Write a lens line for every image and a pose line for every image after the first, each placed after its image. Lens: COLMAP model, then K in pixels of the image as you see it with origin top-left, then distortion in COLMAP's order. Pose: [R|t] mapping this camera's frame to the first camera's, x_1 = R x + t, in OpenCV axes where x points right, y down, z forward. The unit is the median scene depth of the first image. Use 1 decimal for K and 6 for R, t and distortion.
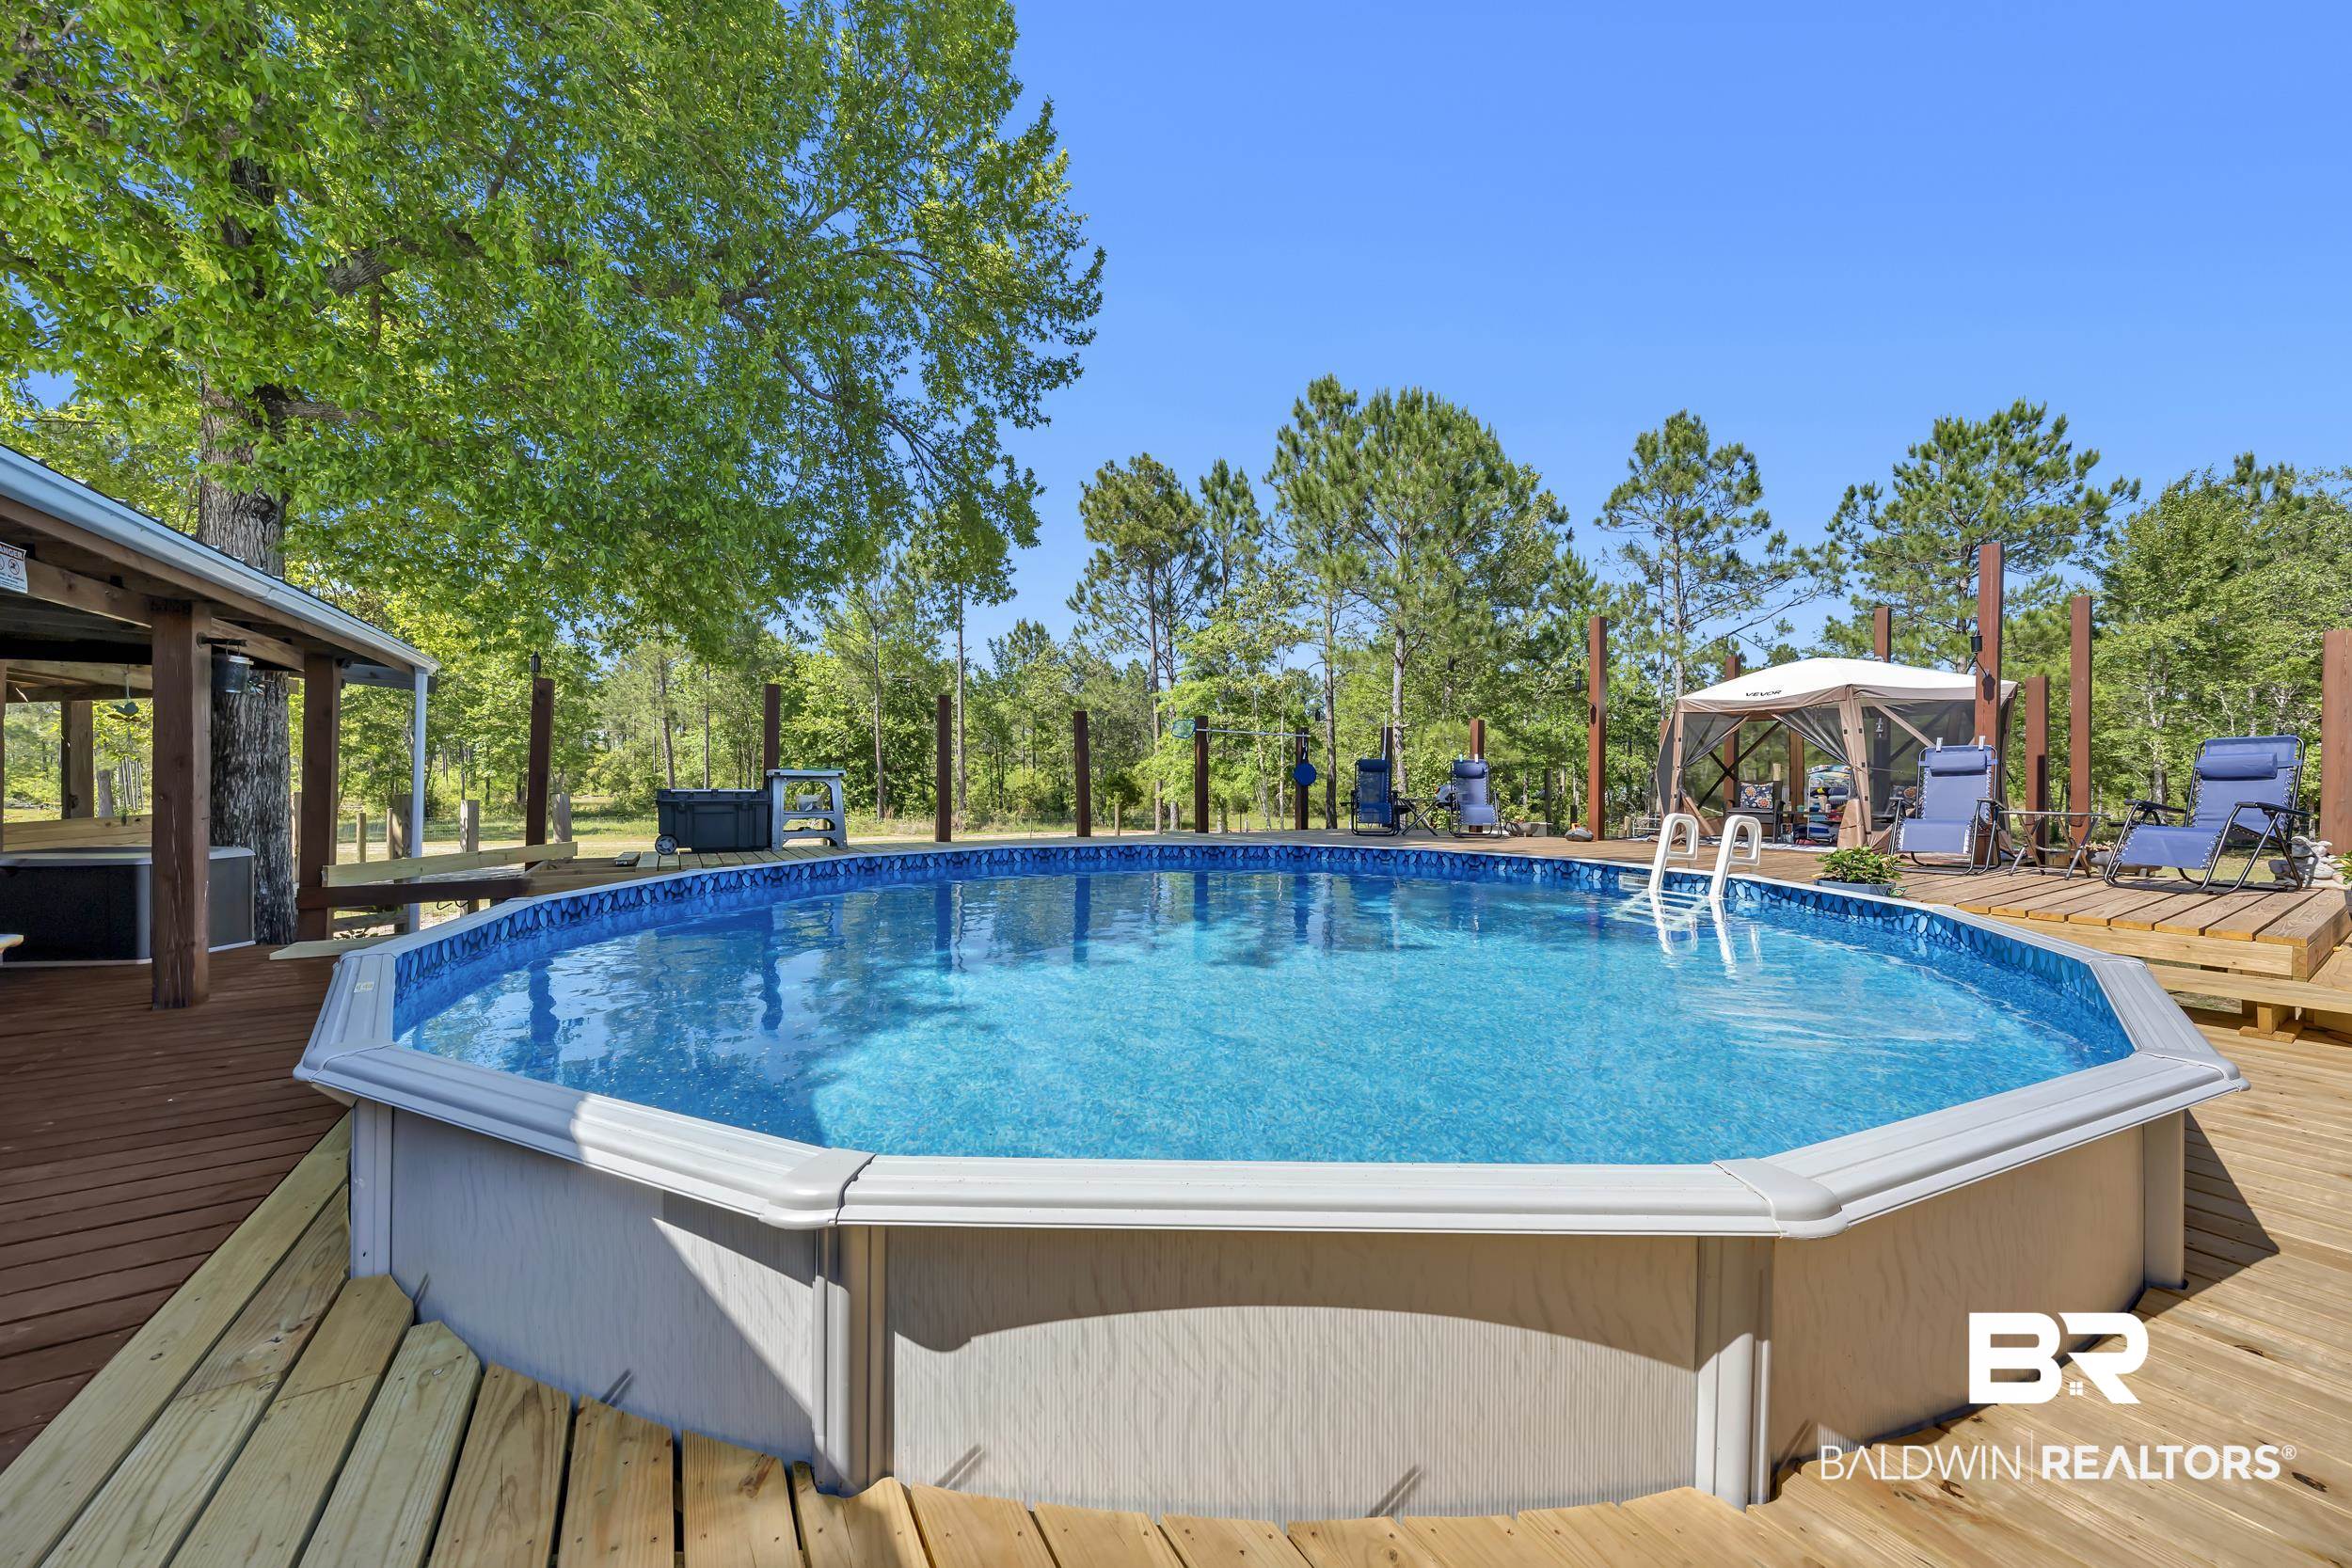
lens RADIAL K [[817.3, 0, 1184.6], [0, 817.3, 790.9], [0, 0, 1]] dist [-0.000677, 0.000058]
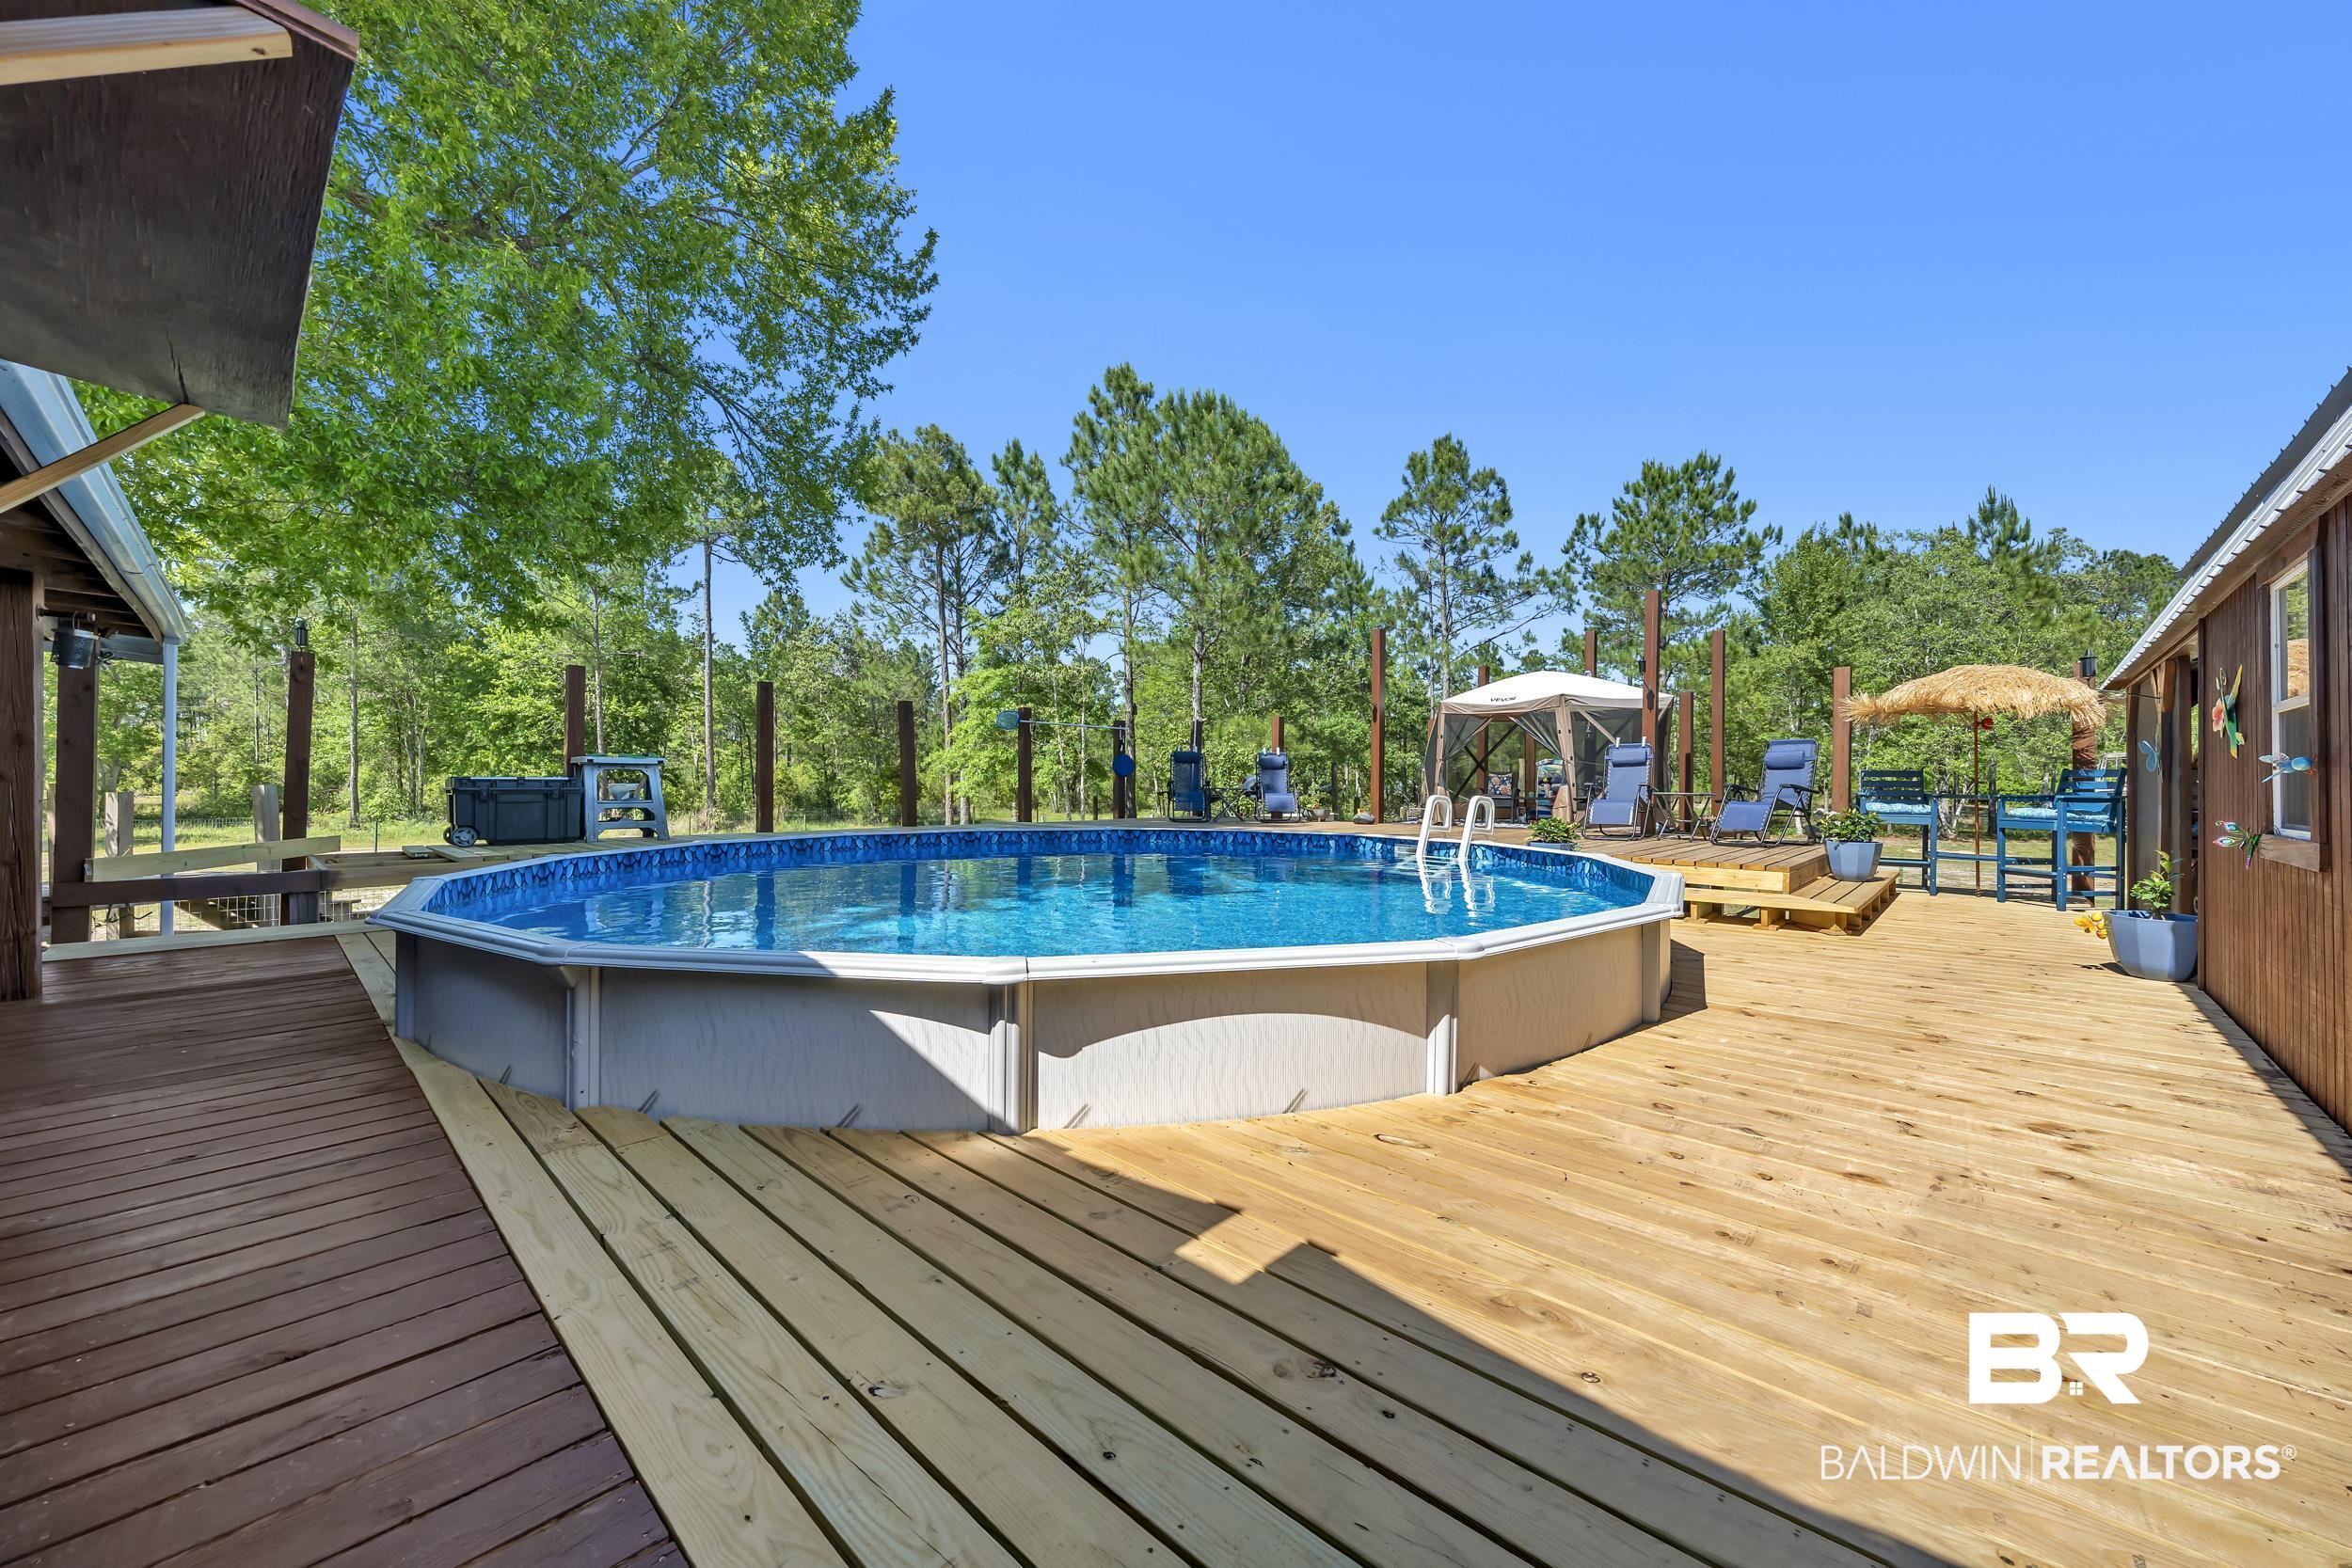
lens RADIAL K [[900.9, 0, 1176.0], [0, 900.9, 784.0], [0, 0, 1]] dist [-0.000395, -0.000037]
pose [[0.969073, -0.001114, 0.246773, -0.038883], [0.002161, 0.999990, -0.003972, 0.004495], [-0.246766, 0.004382, 0.969065, -0.074330]]
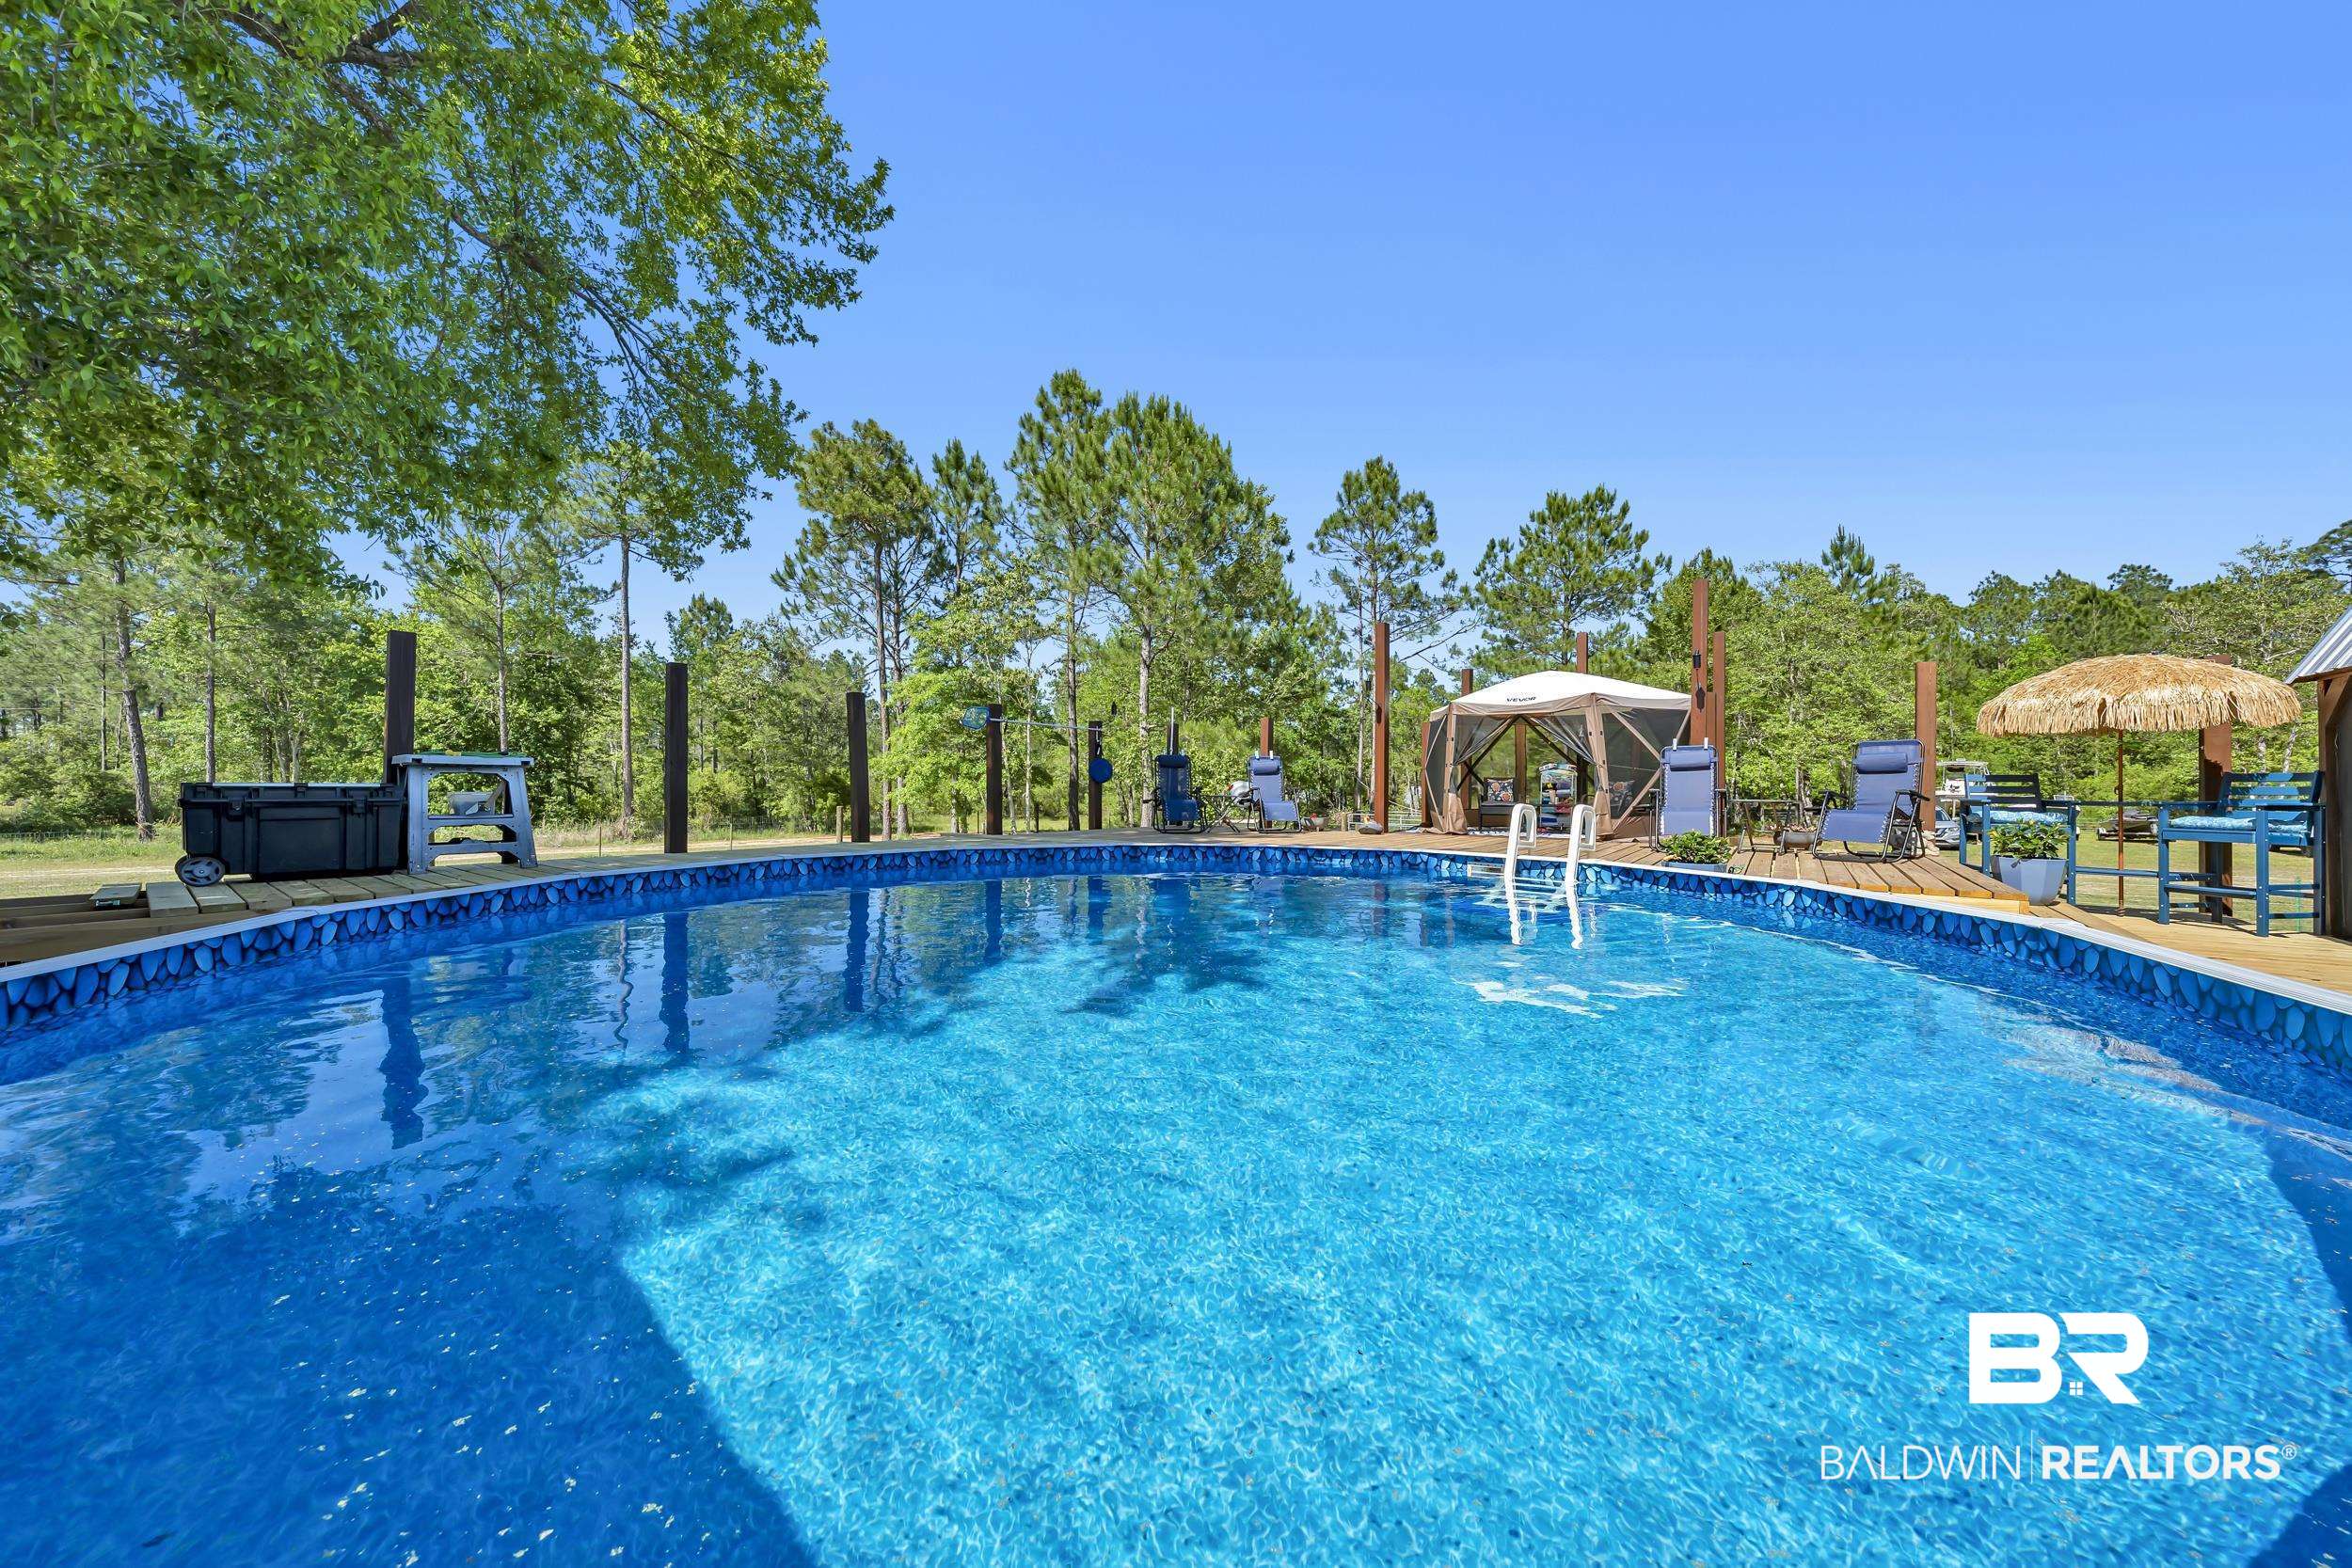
lens RADIAL K [[803.0, 0, 1174.1], [0, 803.0, 786.8], [0, 0, 1]] dist [-0.001738, -0.000082]
pose [[0.935659, -0.001648, 0.352902, -0.056098], [0.004689, 0.999959, -0.007761, 0.003393], [-0.352874, 0.008916, 0.935628, 0.057218]]
